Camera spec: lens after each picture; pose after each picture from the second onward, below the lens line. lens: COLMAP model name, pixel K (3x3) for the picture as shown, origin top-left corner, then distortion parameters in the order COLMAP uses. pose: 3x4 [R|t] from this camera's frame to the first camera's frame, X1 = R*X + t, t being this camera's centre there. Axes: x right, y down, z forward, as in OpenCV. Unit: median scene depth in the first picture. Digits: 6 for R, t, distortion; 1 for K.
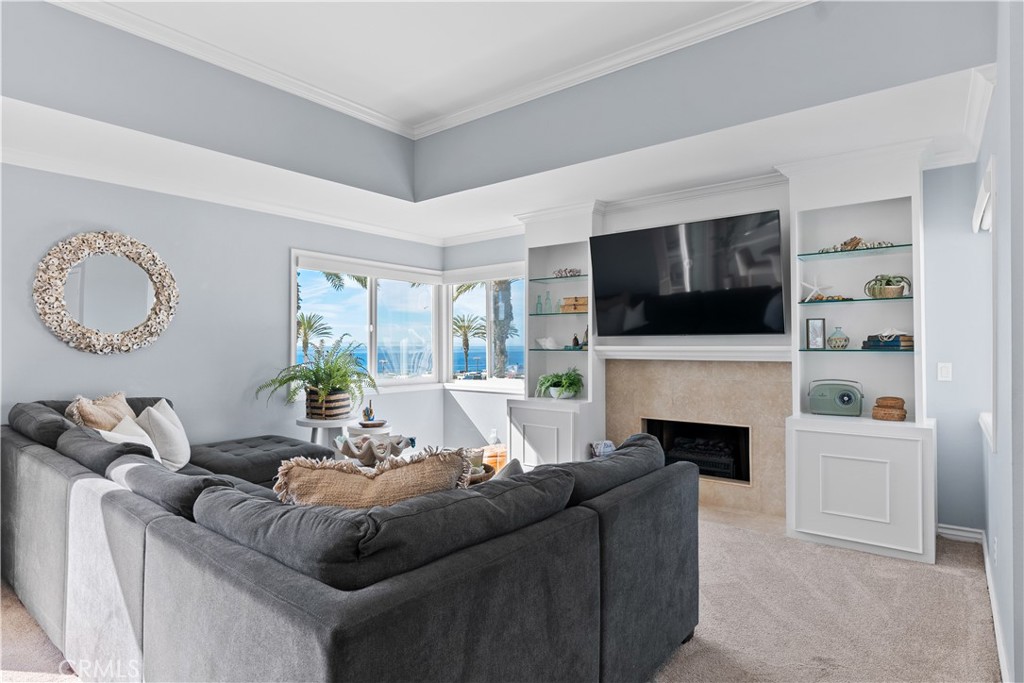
lens RADIAL K [[558.5, 0, 513.0], [0, 558.5, 334.6], [0, 0, 1]] dist [-0.008336, 0.002630]
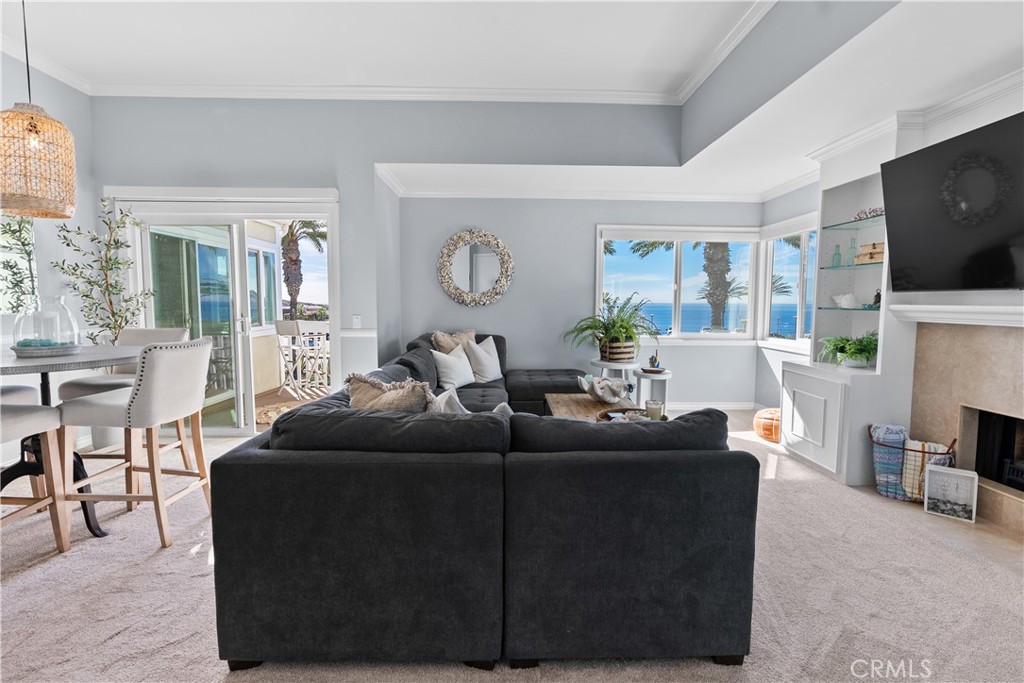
lens RADIAL K [[465.2, 0, 520.1], [0, 465.2, 334.9], [0, 0, 1]] dist [-0.010077, 0.003321]
pose [[0.642796, 0.059547, -0.763719, 0.354670], [0.008487, 0.996359, 0.084829, 0.003757], [0.765990, -0.061009, 0.639951, 0.210512]]
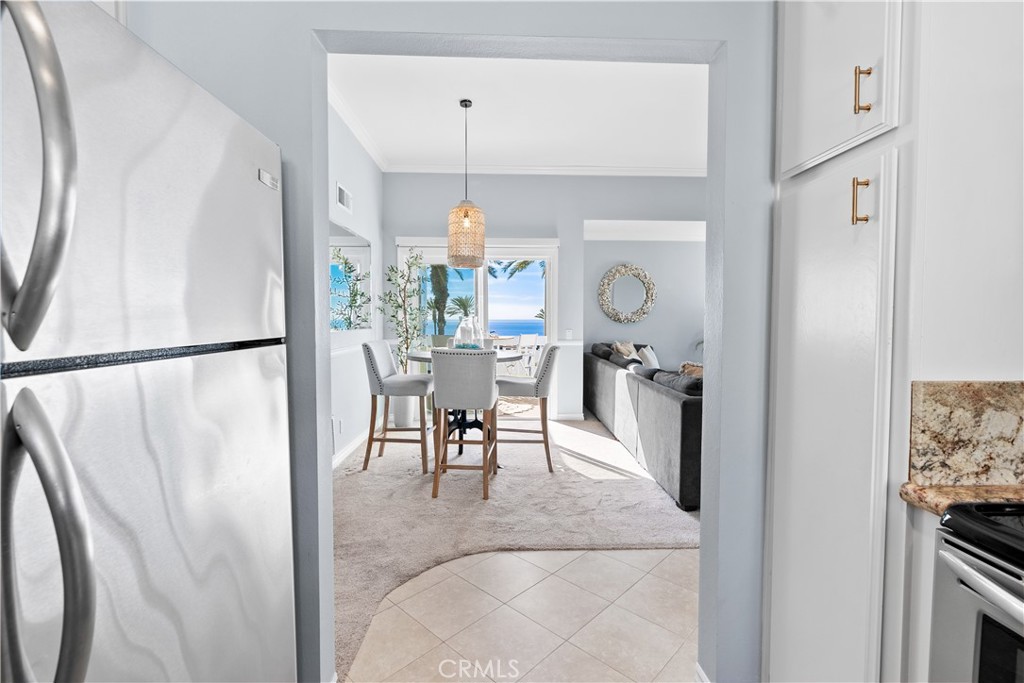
lens RADIAL K [[465.2, 0, 506.7], [0, 465.2, 341.8], [0, 0, 1]] dist [-0.010077, 0.003321]
pose [[0.642337, 0.040179, -0.765368, 0.296523], [0.012702, 0.997930, 0.063048, -0.009682], [0.766317, -0.050220, 0.640497, -0.426371]]
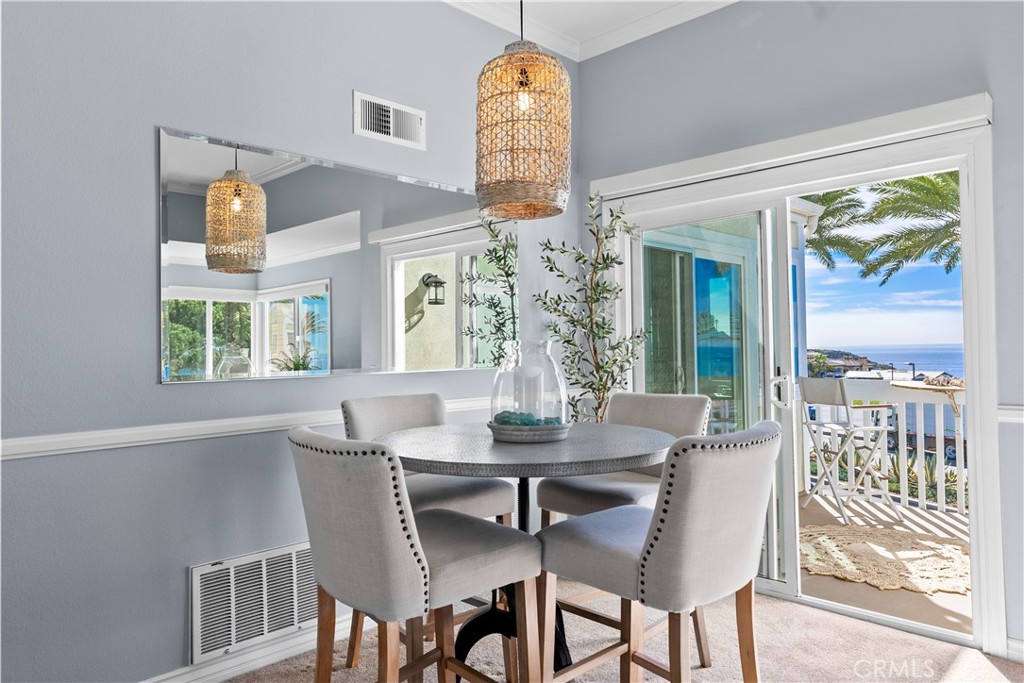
lens RADIAL K [[695.8, 0, 492.4], [0, 695.8, 331.0], [0, 0, 1]] dist [0.004837, 0.009103]
pose [[-0.141093, -0.022167, -0.989748, 0.060562], [0.032967, 0.999090, -0.027076, 0.004844], [0.989447, -0.036449, -0.140234, 0.176068]]
